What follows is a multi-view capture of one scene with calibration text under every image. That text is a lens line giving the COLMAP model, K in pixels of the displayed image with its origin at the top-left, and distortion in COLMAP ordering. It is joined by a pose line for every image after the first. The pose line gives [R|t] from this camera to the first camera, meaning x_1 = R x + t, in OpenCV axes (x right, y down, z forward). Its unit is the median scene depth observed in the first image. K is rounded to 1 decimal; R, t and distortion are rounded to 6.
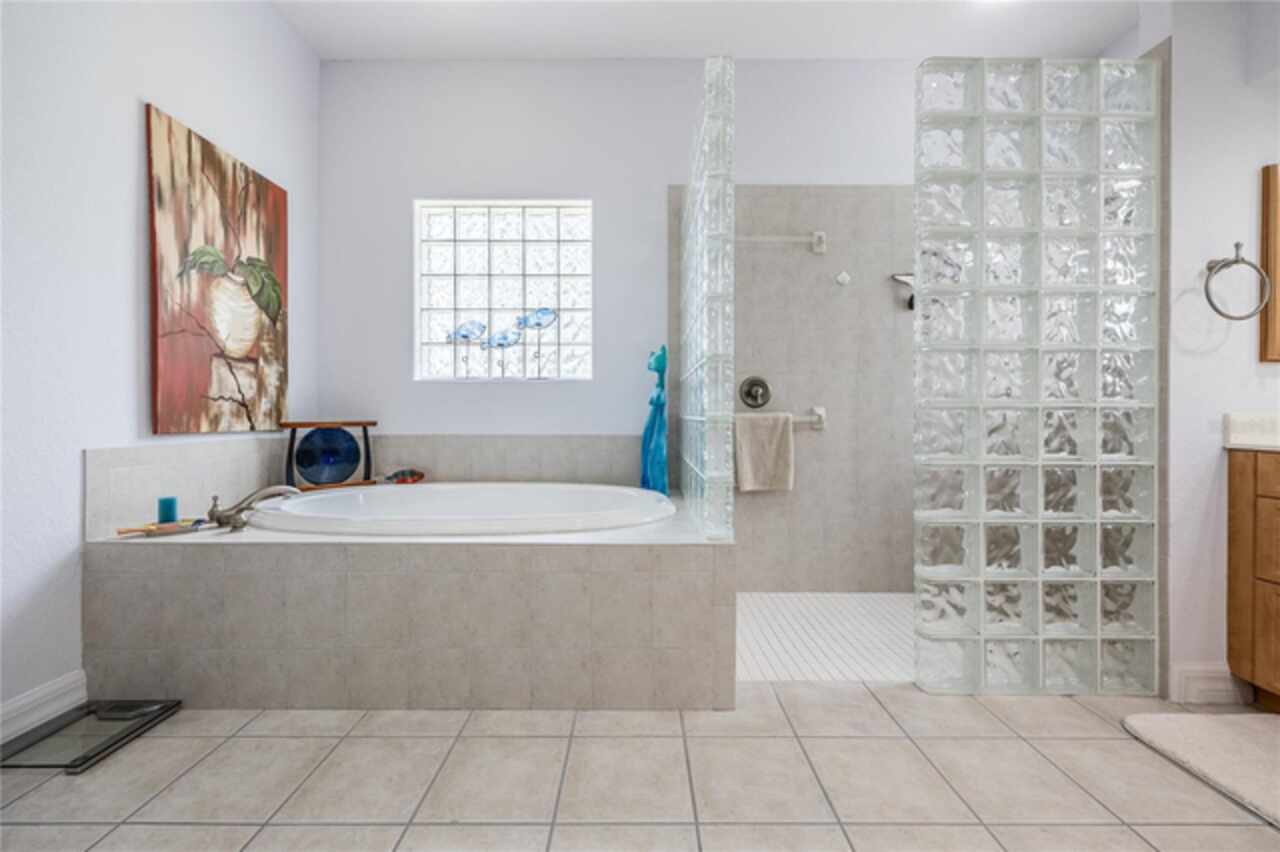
lens RADIAL K [[525.6, 0, 632.2], [0, 525.6, 420.8], [0, 0, 1]] dist [-0.000053, 0.000111]
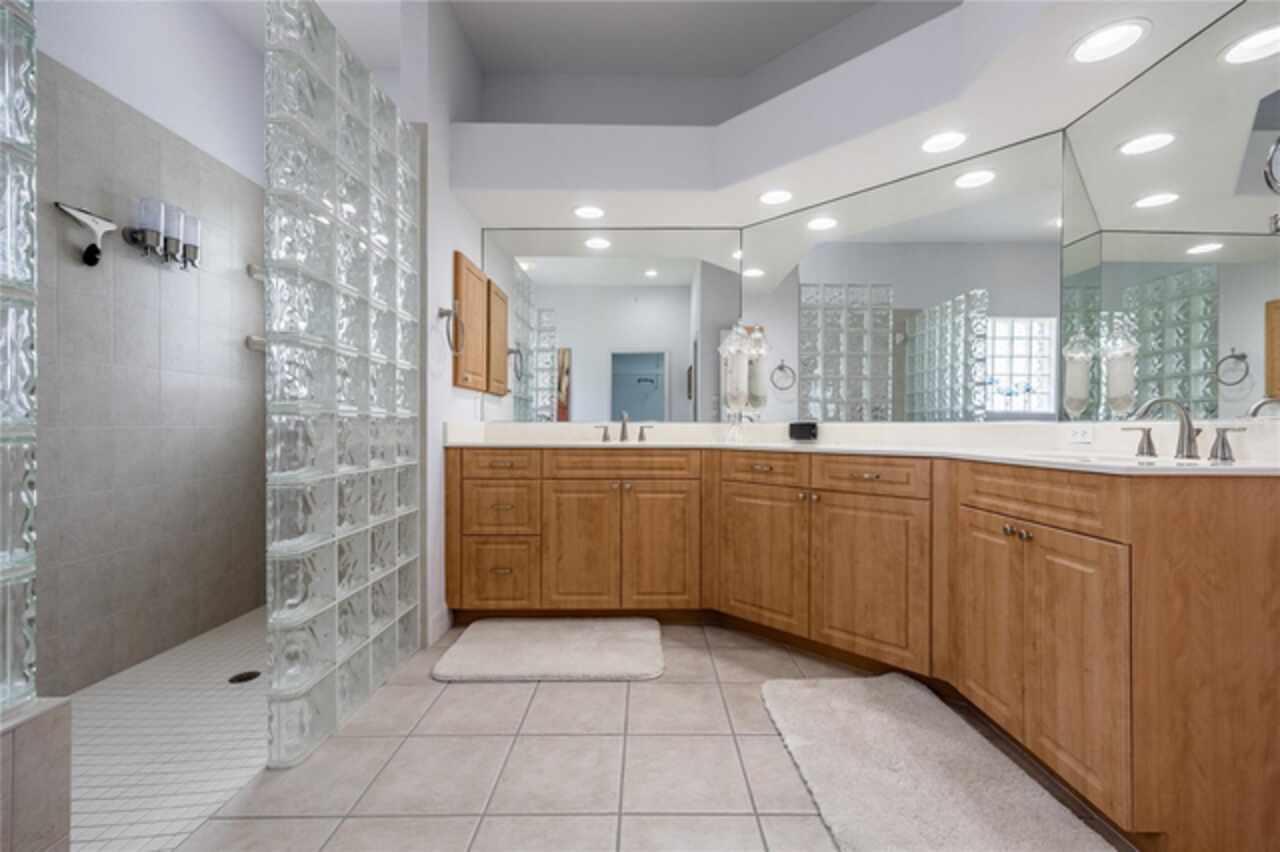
lens RADIAL K [[521.7, 0, 646.1], [0, 521.7, 429.5], [0, 0, 1]] dist [-0.000833, -0.000039]
pose [[-0.001443, -0.008658, 0.999961, -0.239143], [0.008101, 0.999930, 0.008669, -0.000131], [-0.999966, 0.008114, -0.001373, 0.474750]]
